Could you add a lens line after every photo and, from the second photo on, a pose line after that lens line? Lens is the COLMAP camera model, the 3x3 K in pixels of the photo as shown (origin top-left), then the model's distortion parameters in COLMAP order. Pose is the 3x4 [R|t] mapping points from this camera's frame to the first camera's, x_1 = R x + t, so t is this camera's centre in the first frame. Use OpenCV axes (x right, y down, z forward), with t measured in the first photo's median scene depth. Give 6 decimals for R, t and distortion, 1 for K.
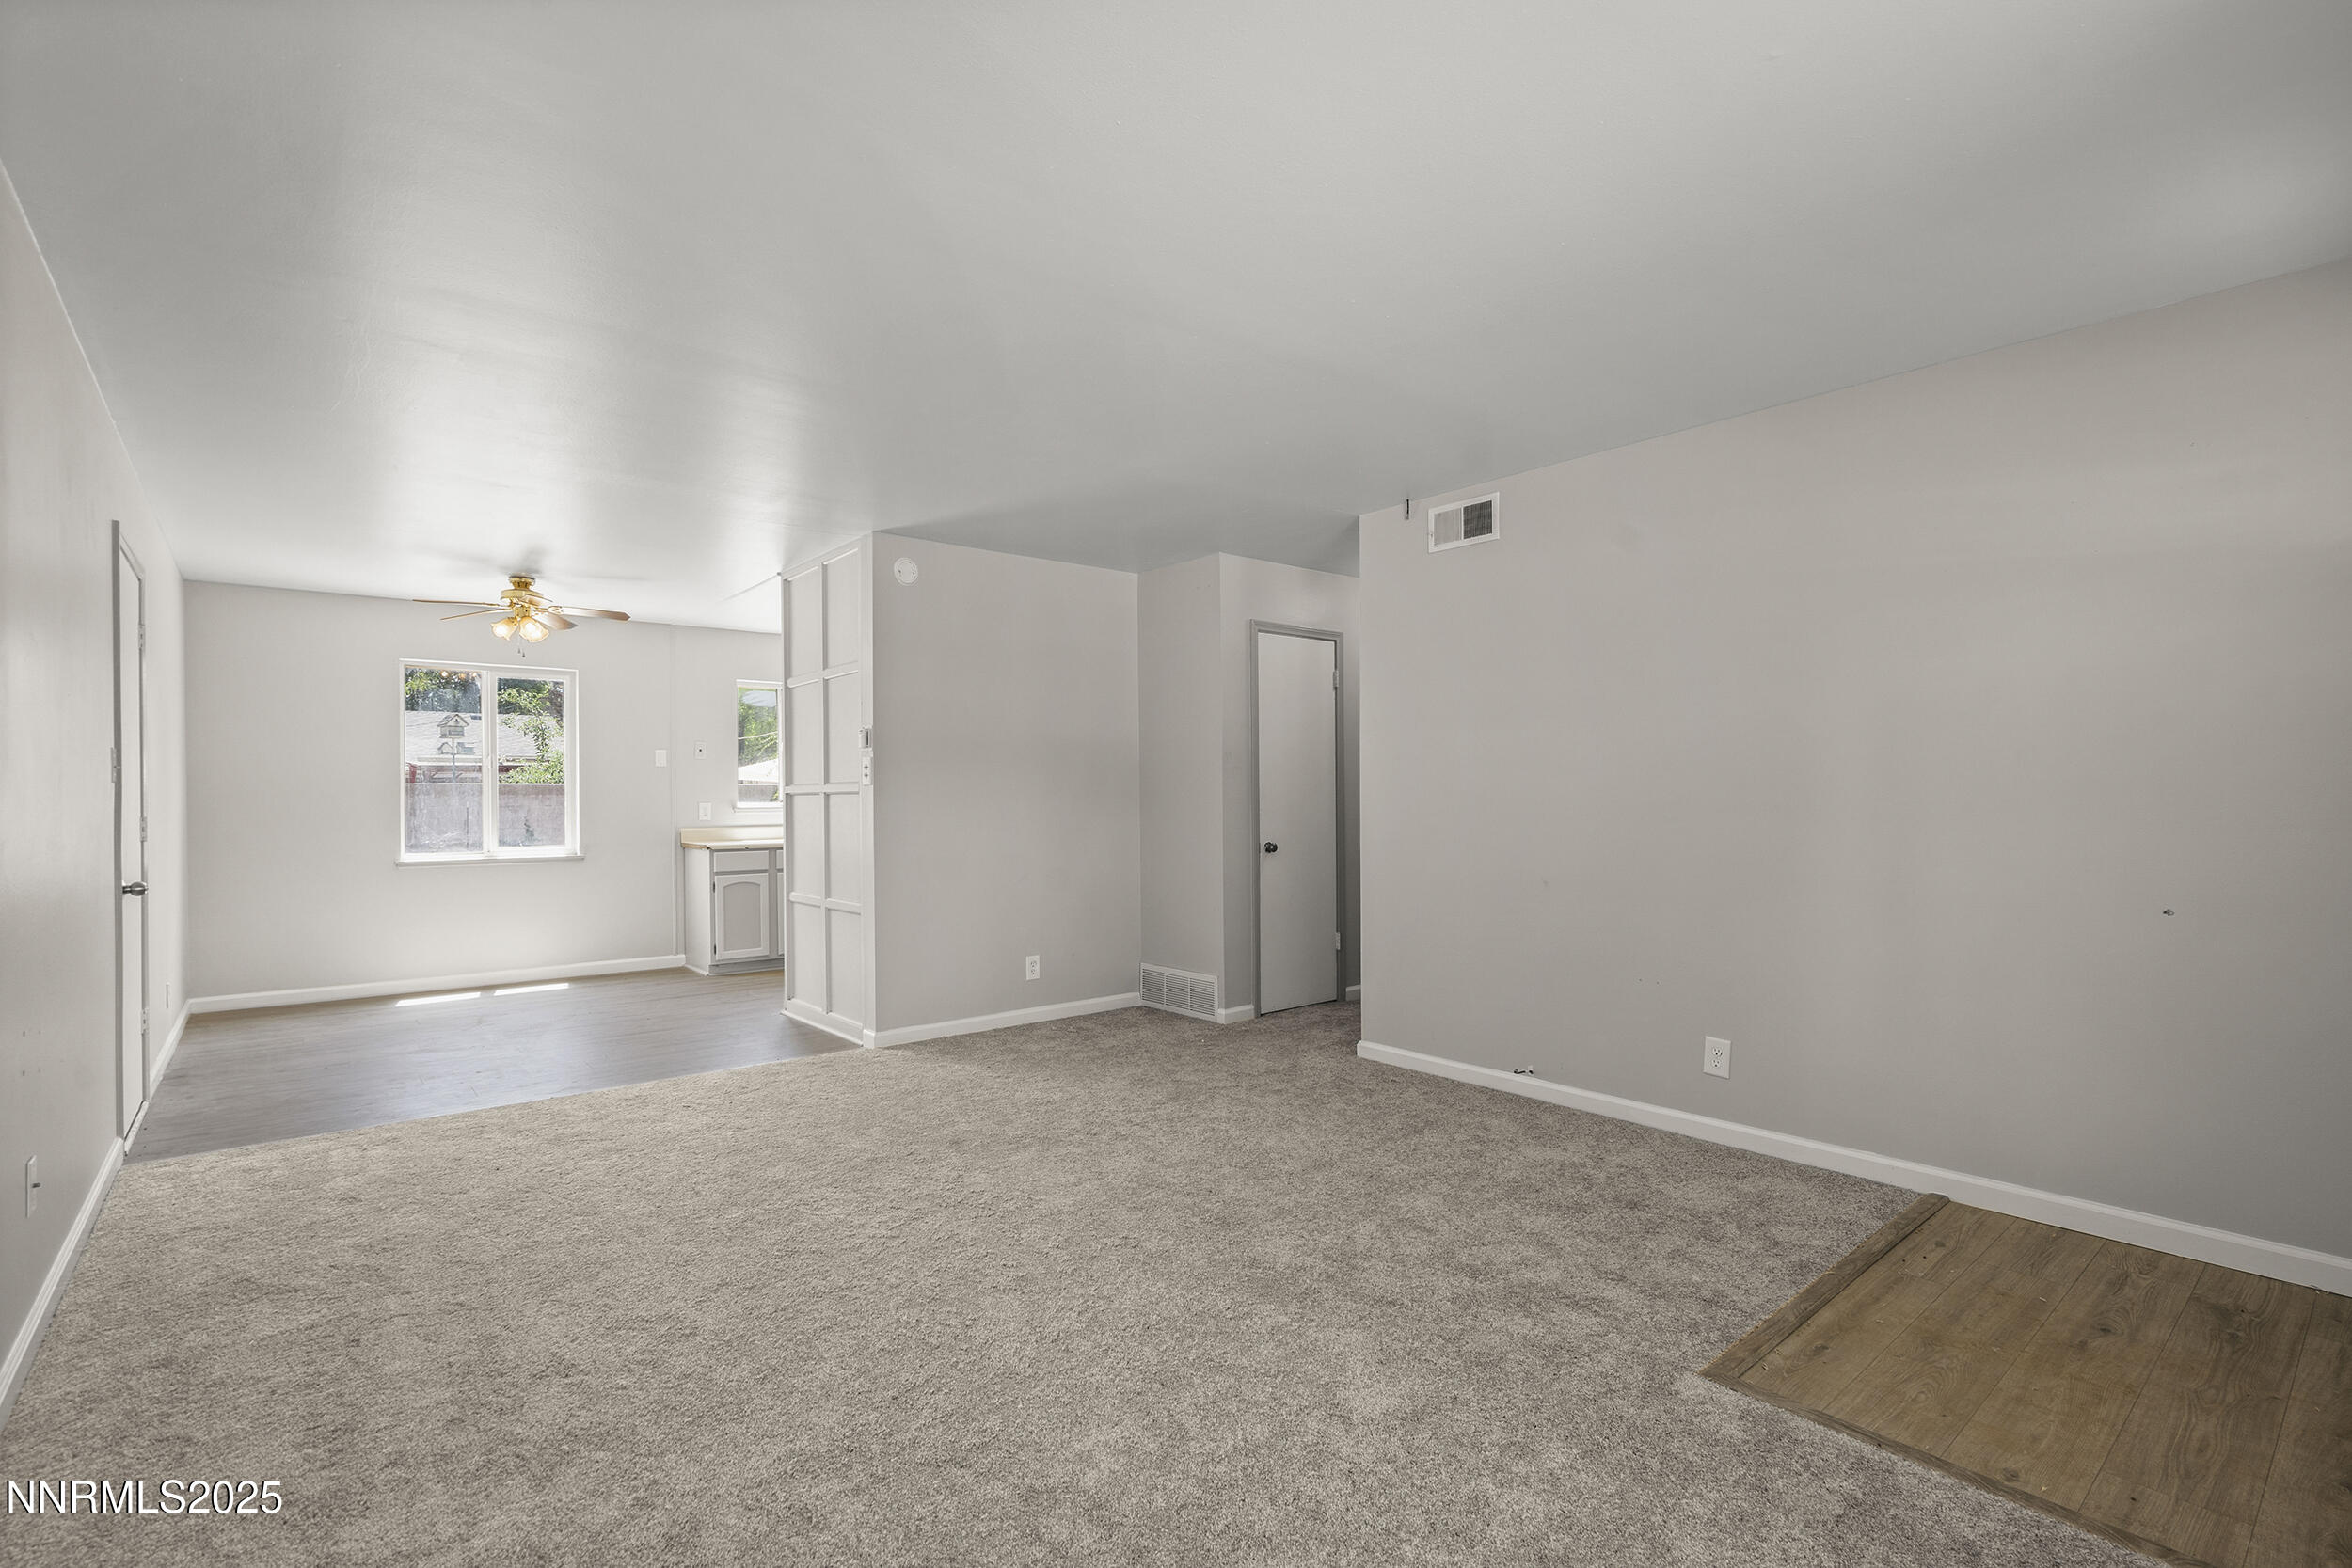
lens RADIAL K [[1085.8, 0, 1184.0], [0, 1085.8, 796.5], [0, 0, 1]] dist [0.000409, -0.000002]
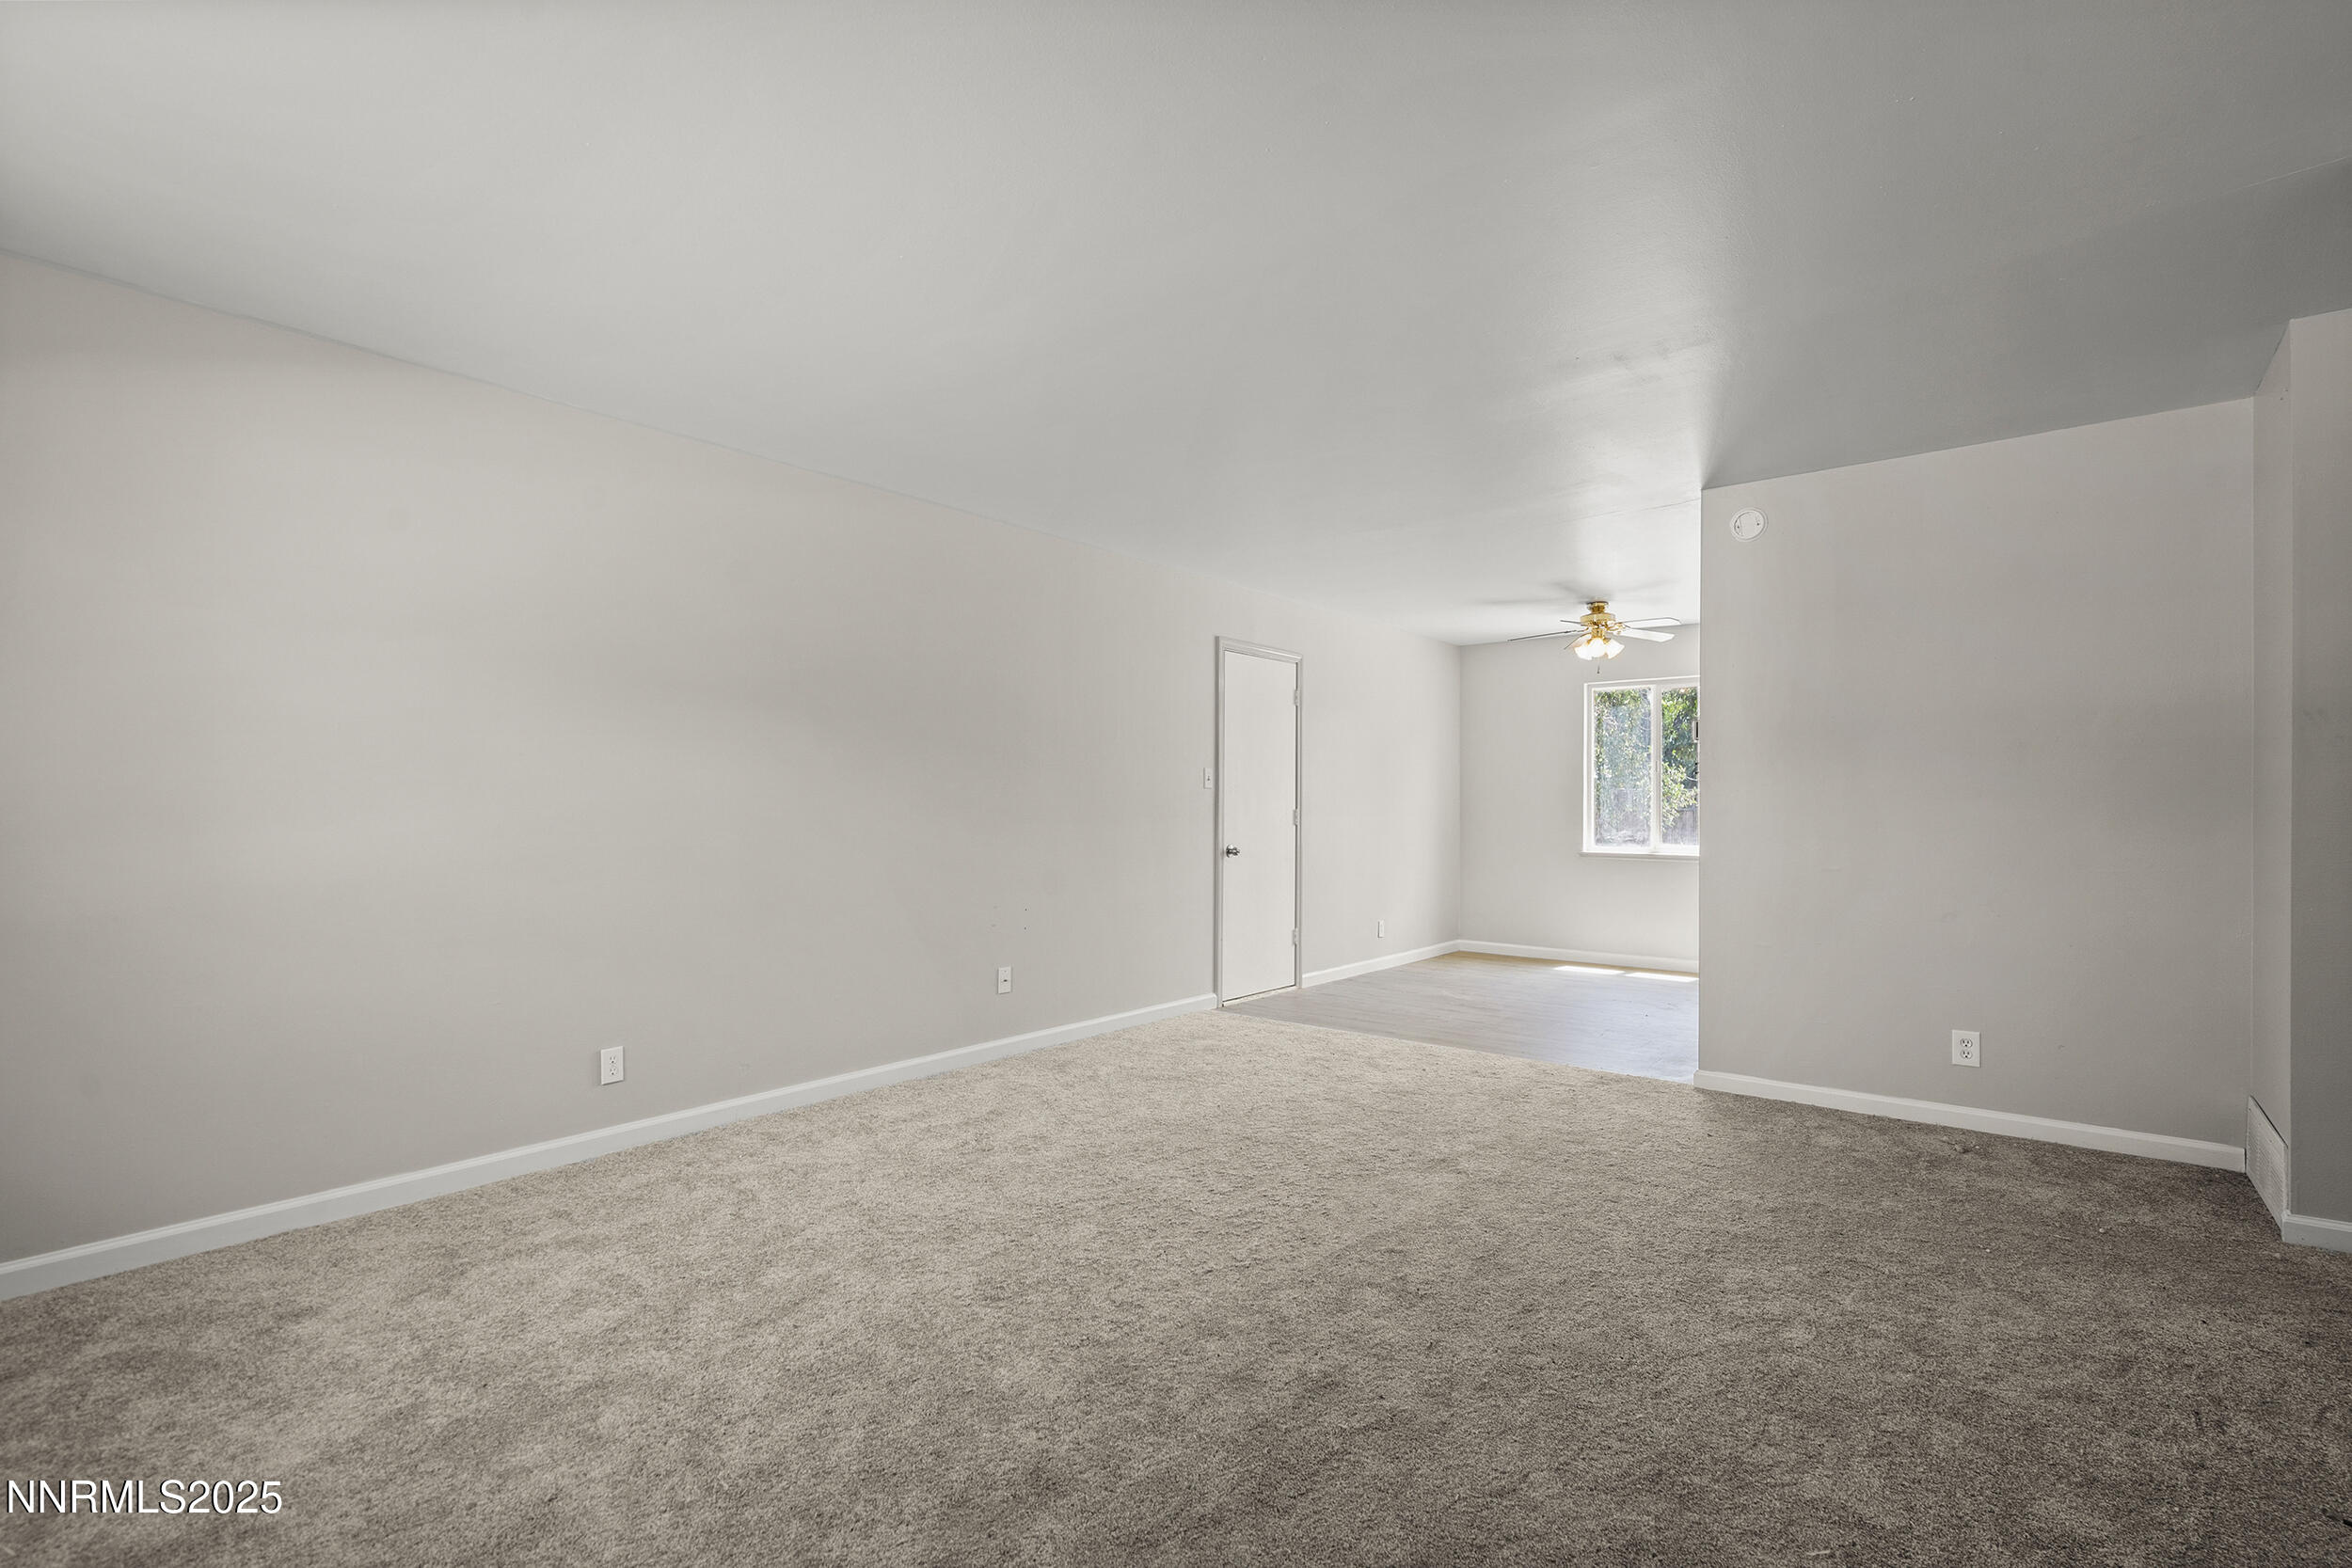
lens RADIAL K [[1085.8, 0, 1184.0], [0, 1085.8, 796.5], [0, 0, 1]] dist [0.000409, -0.000002]
pose [[0.189854, -0.001610, -0.981811, 0.419395], [-0.003813, 0.999990, -0.002377, 0.003188], [0.981805, 0.004195, 0.189846, 0.372724]]
